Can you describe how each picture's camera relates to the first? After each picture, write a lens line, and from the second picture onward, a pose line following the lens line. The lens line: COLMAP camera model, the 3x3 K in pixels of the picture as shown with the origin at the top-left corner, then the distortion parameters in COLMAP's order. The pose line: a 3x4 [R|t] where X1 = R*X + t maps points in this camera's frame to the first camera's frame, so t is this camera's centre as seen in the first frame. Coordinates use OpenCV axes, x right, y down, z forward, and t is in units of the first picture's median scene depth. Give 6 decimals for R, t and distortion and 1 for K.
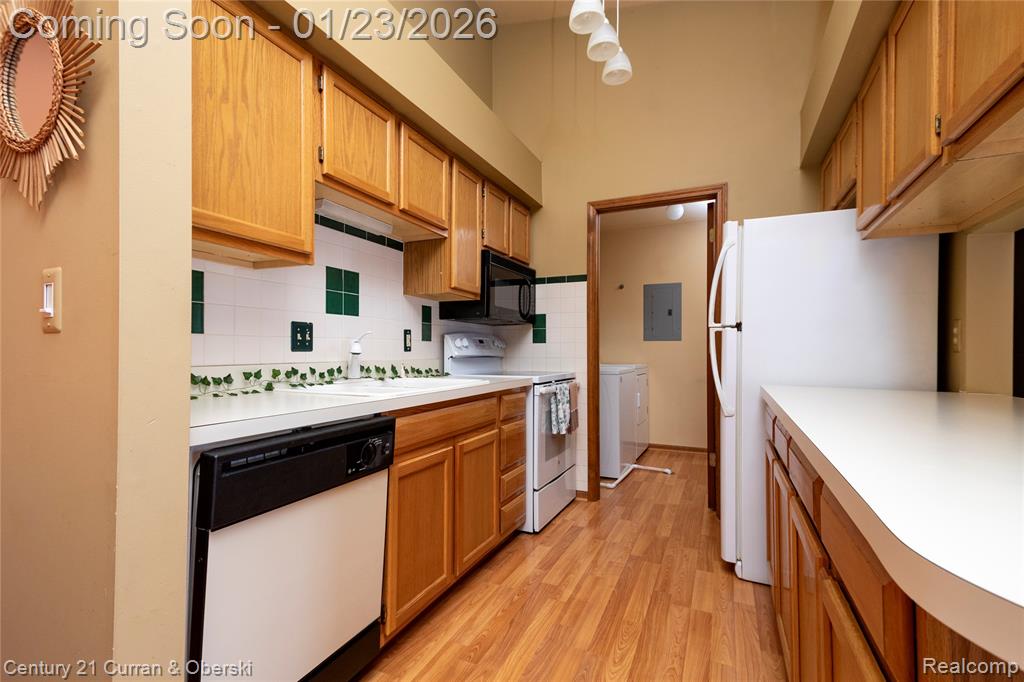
lens RADIAL K [[471.4, 0, 512.0], [0, 471.4, 345.2], [0, 0, 1]] dist [0.034033, -0.006955]
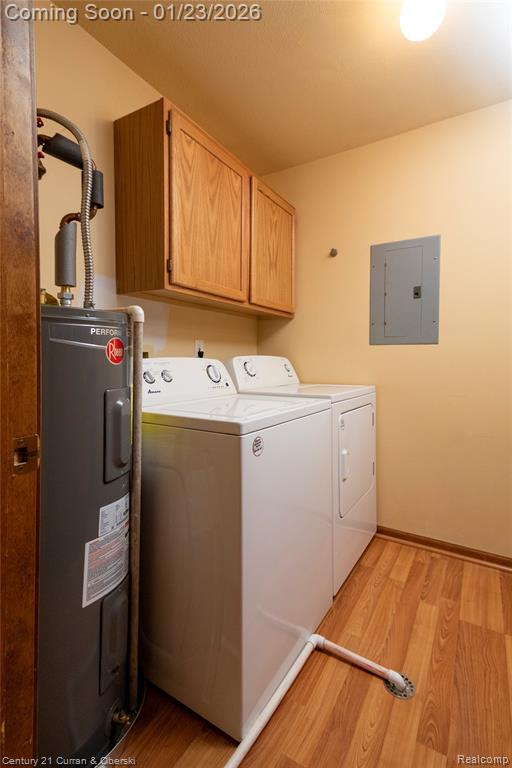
lens RADIAL K [[370.8, 0, 259.8], [0, 370.8, 357.5], [0, 0, 1]] dist [0.049305, -0.009734]
pose [[0.993154, 0.004681, -0.116715, 0.364247], [-0.003331, 0.999925, 0.011758, 0.002829], [0.116761, -0.011289, 0.993096, 0.978968]]
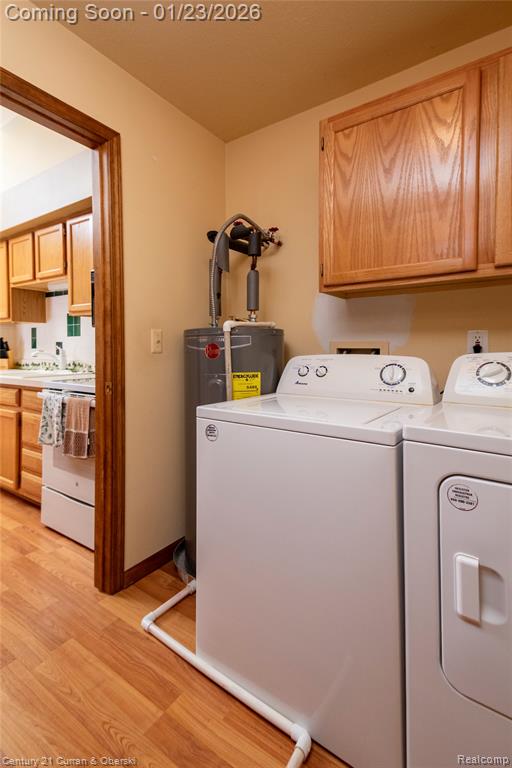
lens RADIAL K [[370.8, 0, 287.7], [0, 370.8, 345.2], [0, 0, 1]] dist [0.049305, -0.009734]
pose [[-0.147106, -0.003417, -0.989115, 0.764000], [0.017297, 0.999832, -0.006027, -0.002323], [0.988970, -0.017995, -0.147022, 1.538858]]
